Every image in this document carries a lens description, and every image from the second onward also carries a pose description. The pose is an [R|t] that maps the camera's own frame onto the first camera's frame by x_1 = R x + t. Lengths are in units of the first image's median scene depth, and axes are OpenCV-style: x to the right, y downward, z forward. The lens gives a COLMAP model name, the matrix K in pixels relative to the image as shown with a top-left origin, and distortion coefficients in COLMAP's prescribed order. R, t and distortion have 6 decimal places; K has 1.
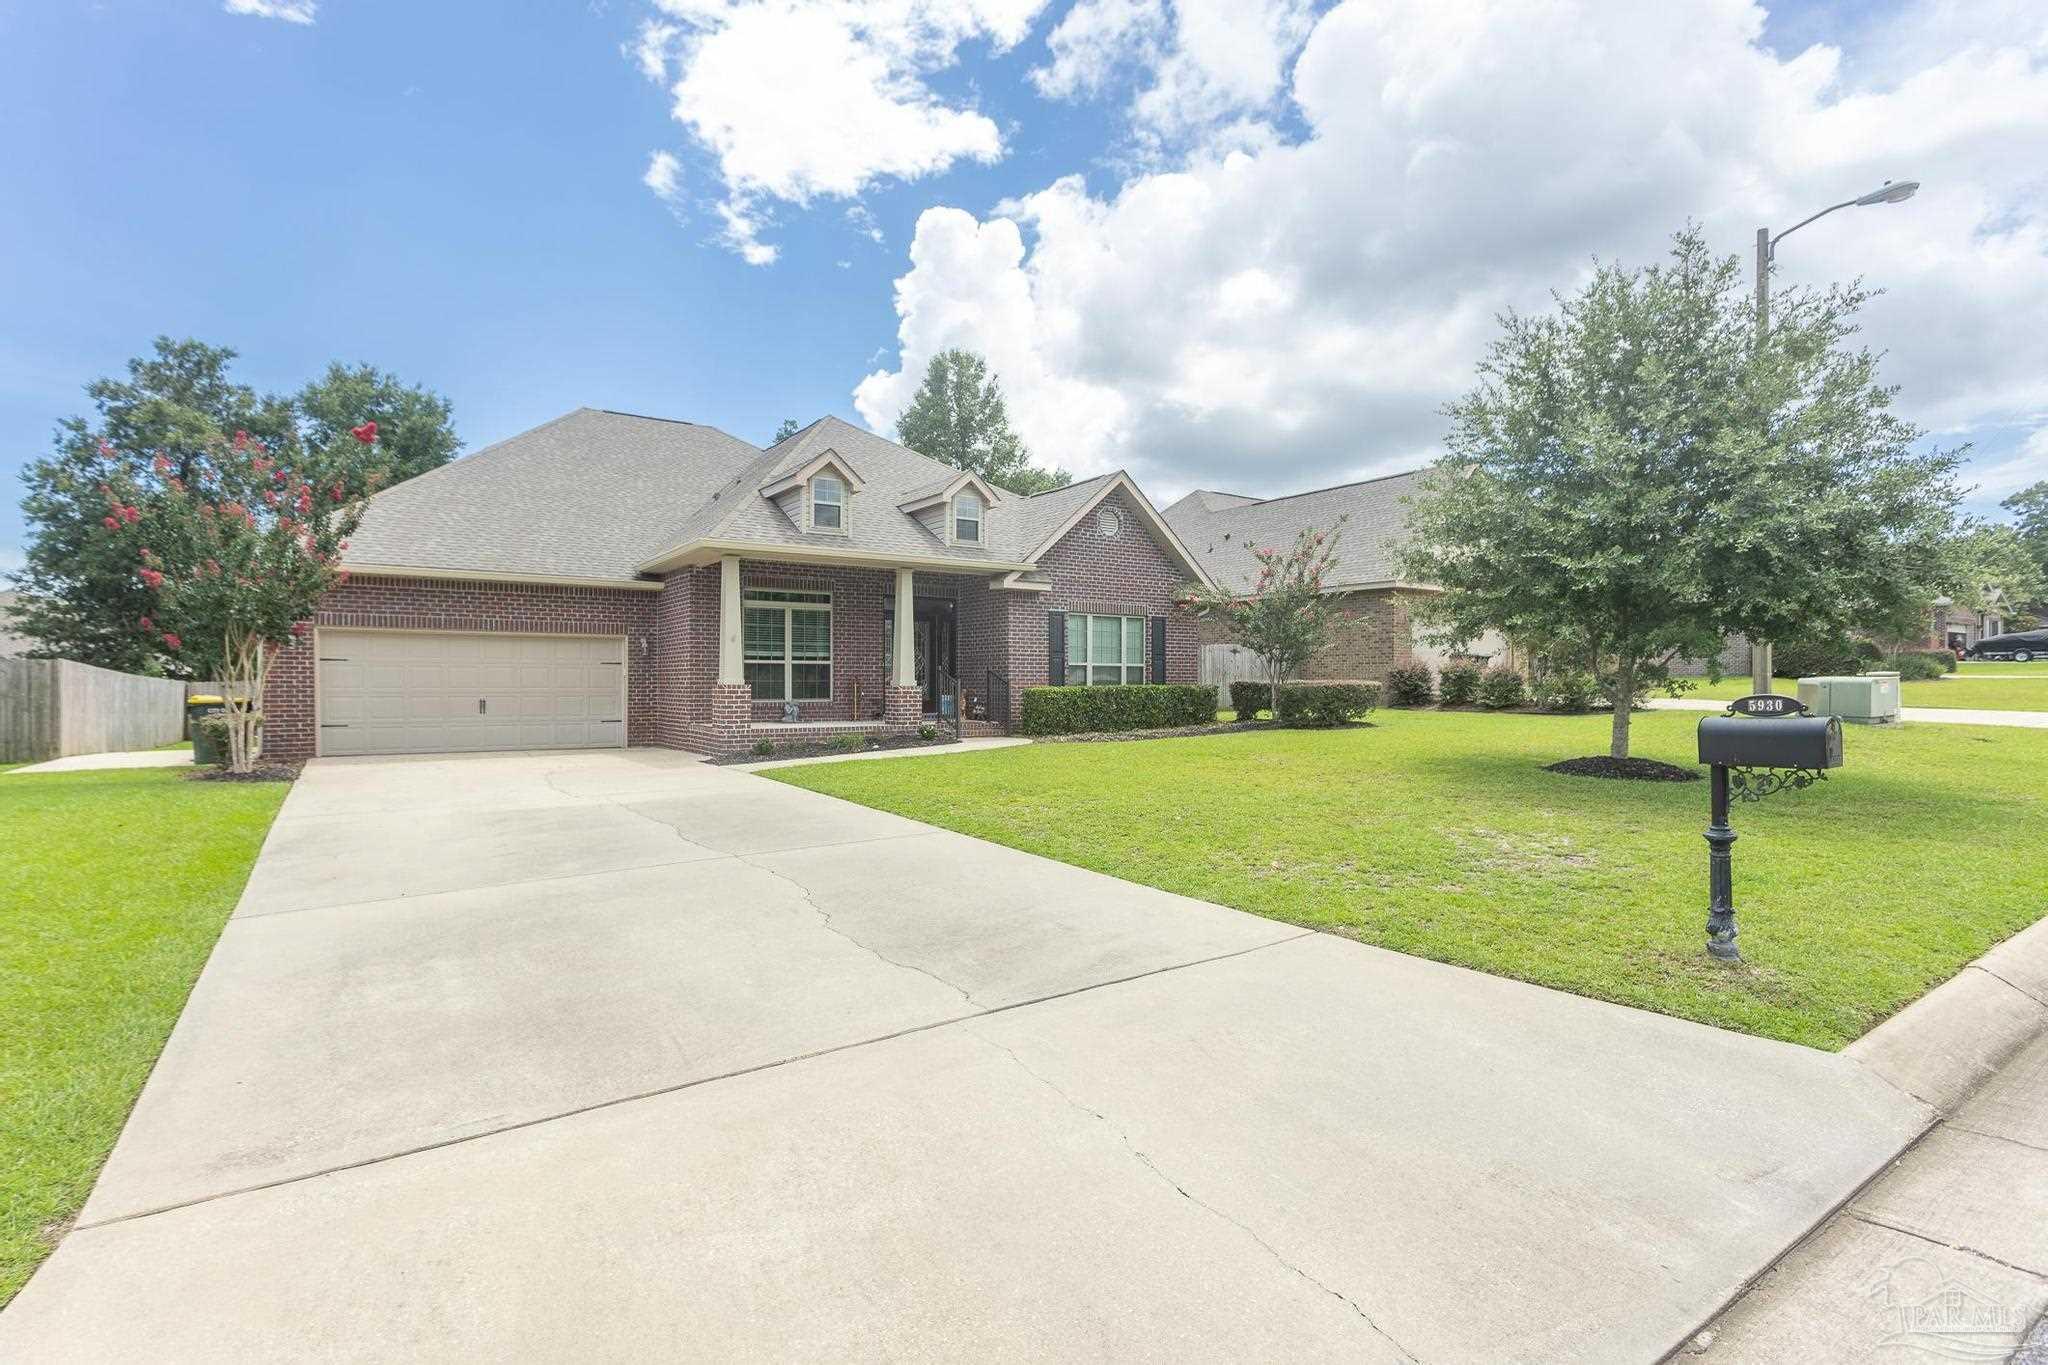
lens RADIAL K [[963.6, 0, 1024.0], [0, 963.6, 682.5], [0, 0, 1]] dist [0.000088, 0.000212]
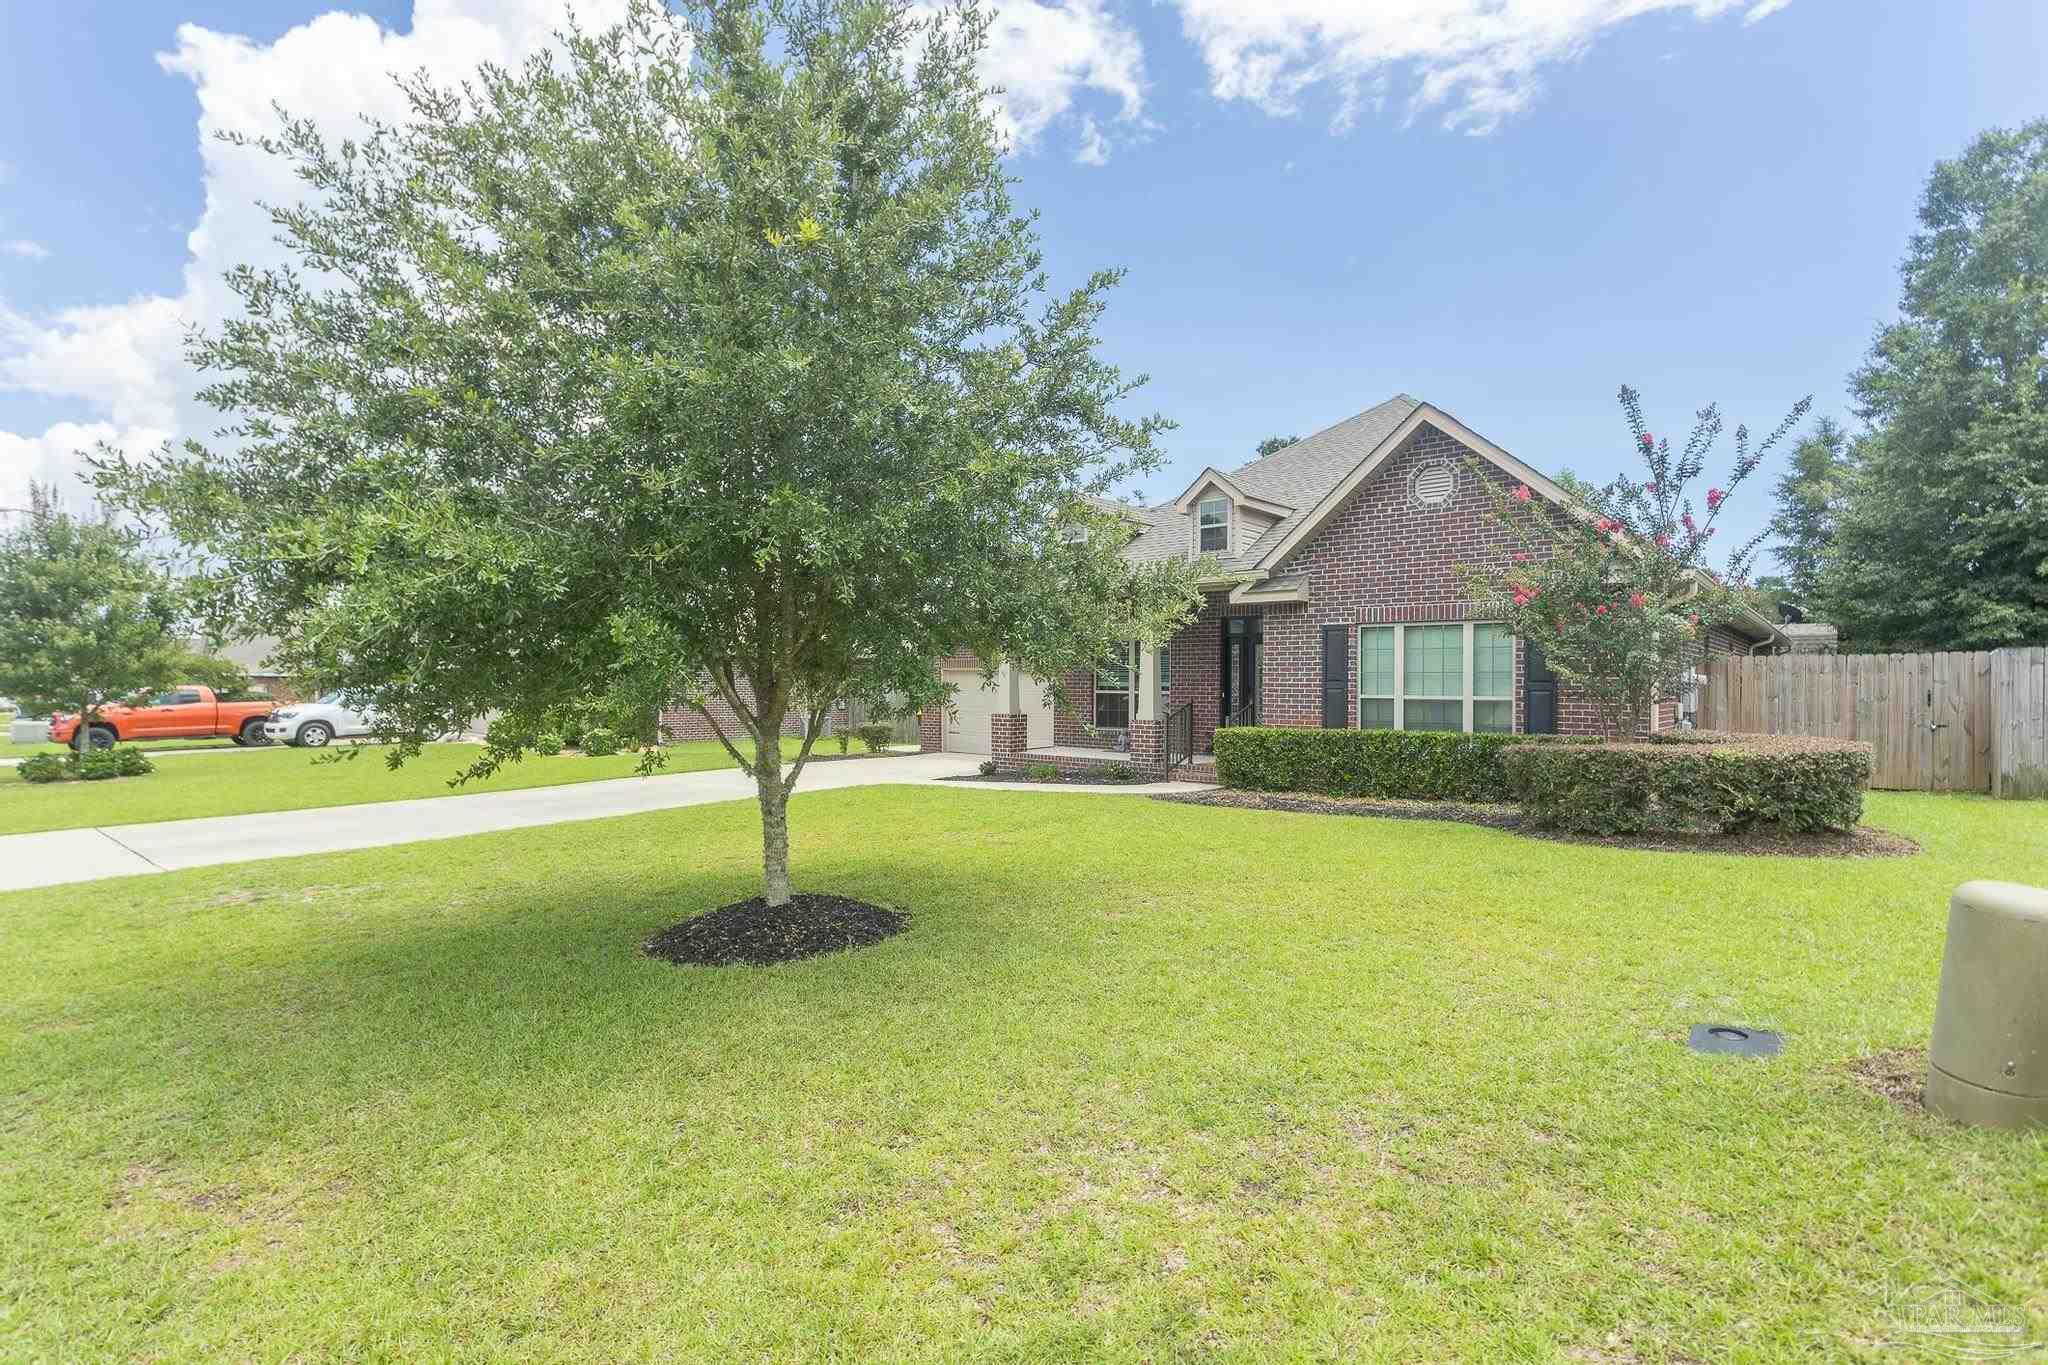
lens RADIAL K [[963.6, 0, 1024.0], [0, 963.6, 682.5], [0, 0, 1]] dist [0.000088, 0.000212]
pose [[0.283409, 0.000939, -0.958999, 0.692588], [-0.003857, 0.999993, -0.000161, -0.030029], [0.958991, 0.003745, 0.283411, 0.583103]]
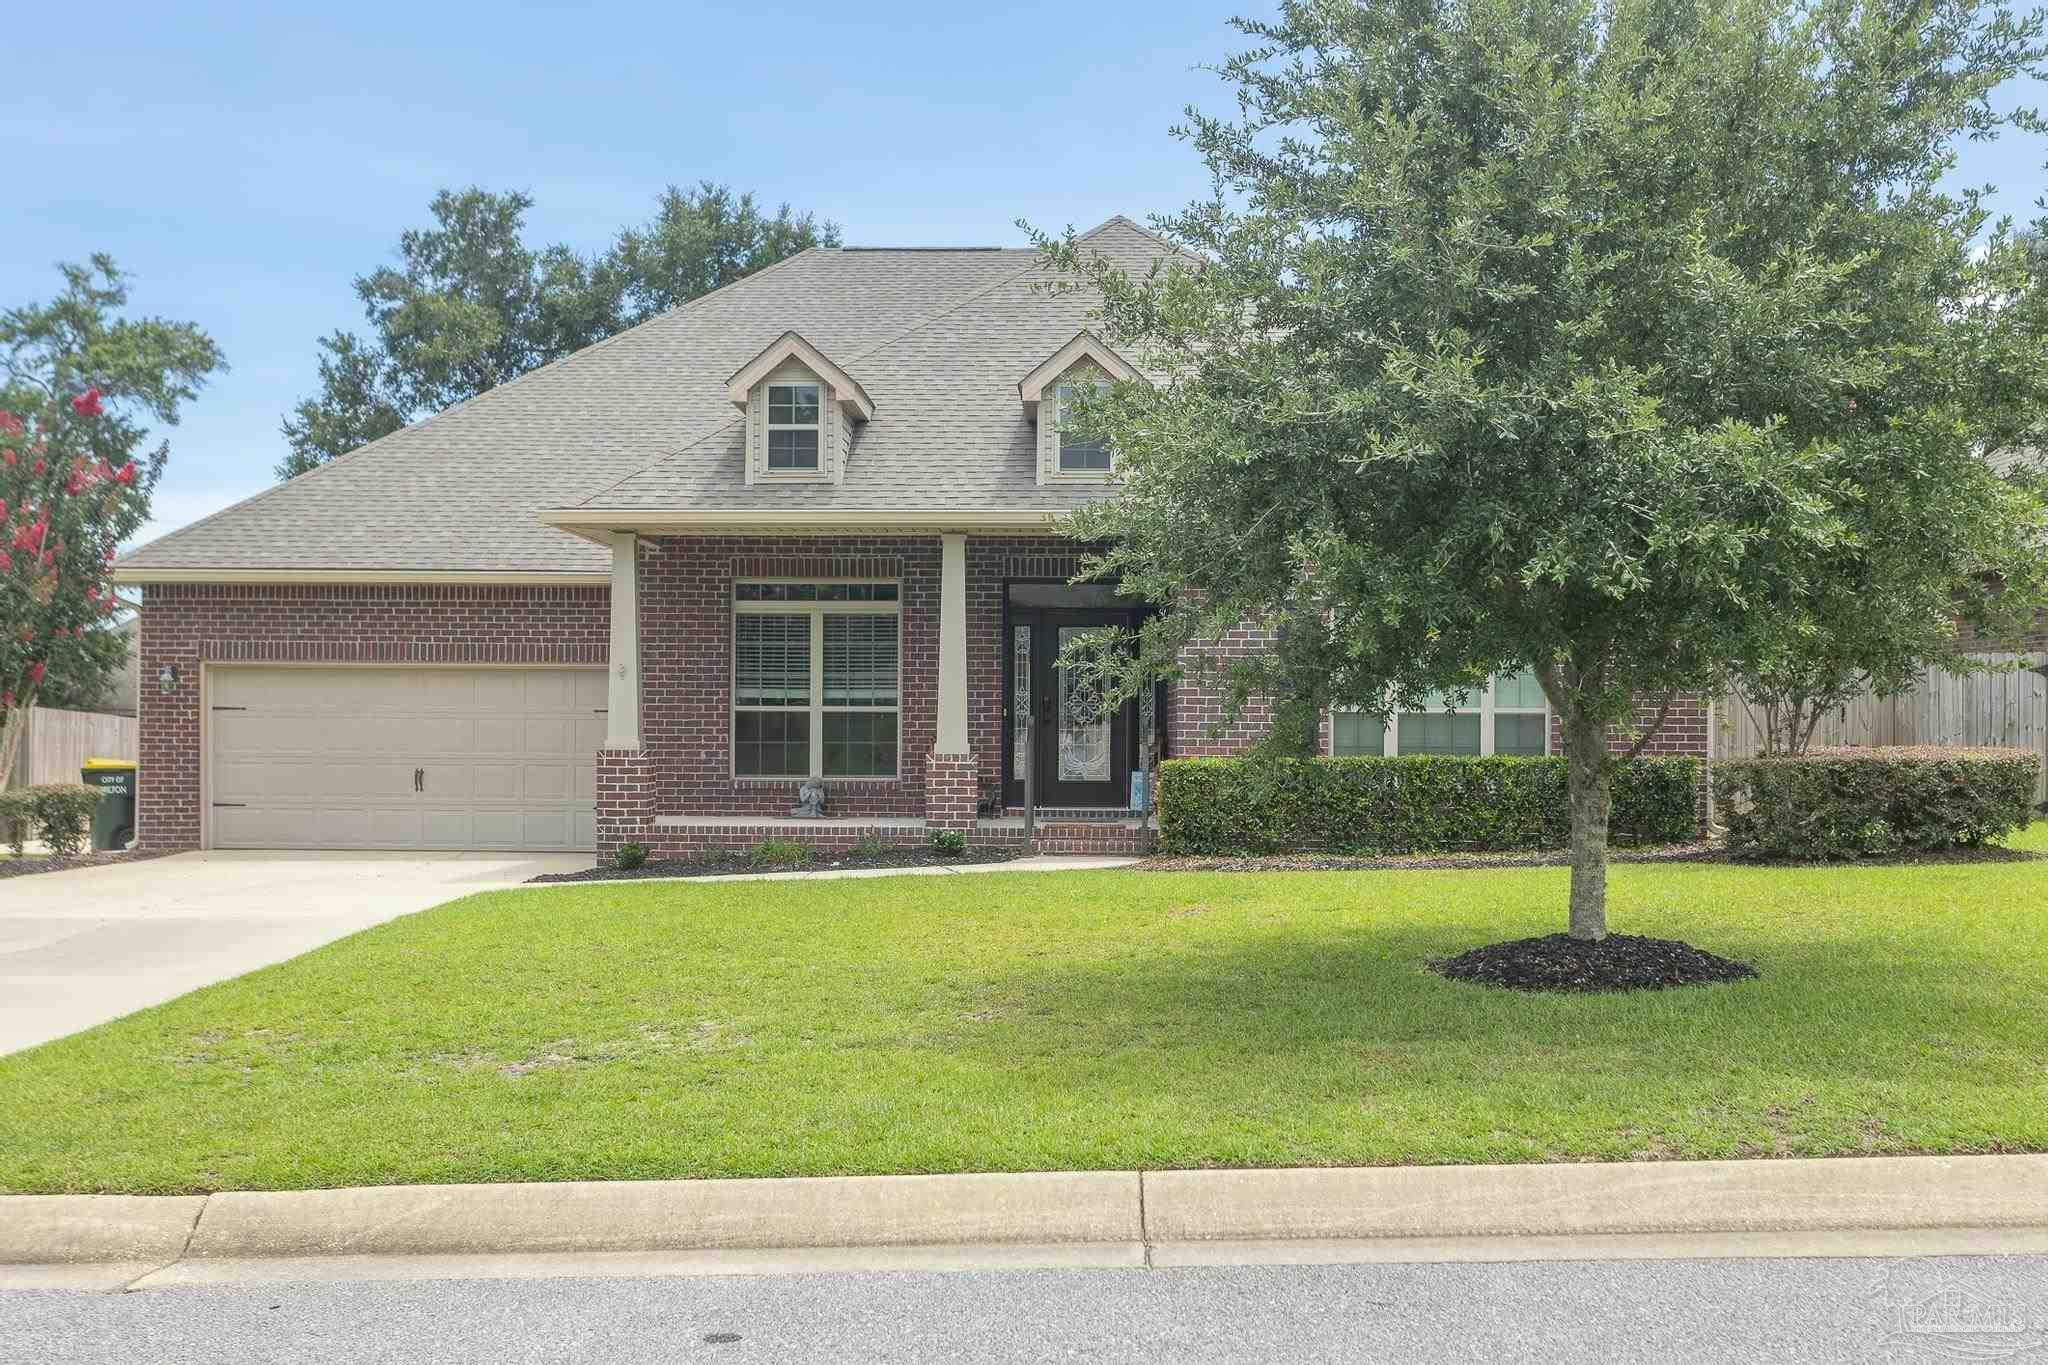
lens RADIAL K [[2252.8, 0, 1024.0], [0, 2252.8, 682.5], [0, 0, 1]] dist [0.046877, -0.021384]
pose [[0.819824, -0.008713, -0.572549, 0.582950], [-0.004107, 0.999769, -0.021095, -0.009167], [0.572600, 0.019646, 0.819599, 0.002179]]
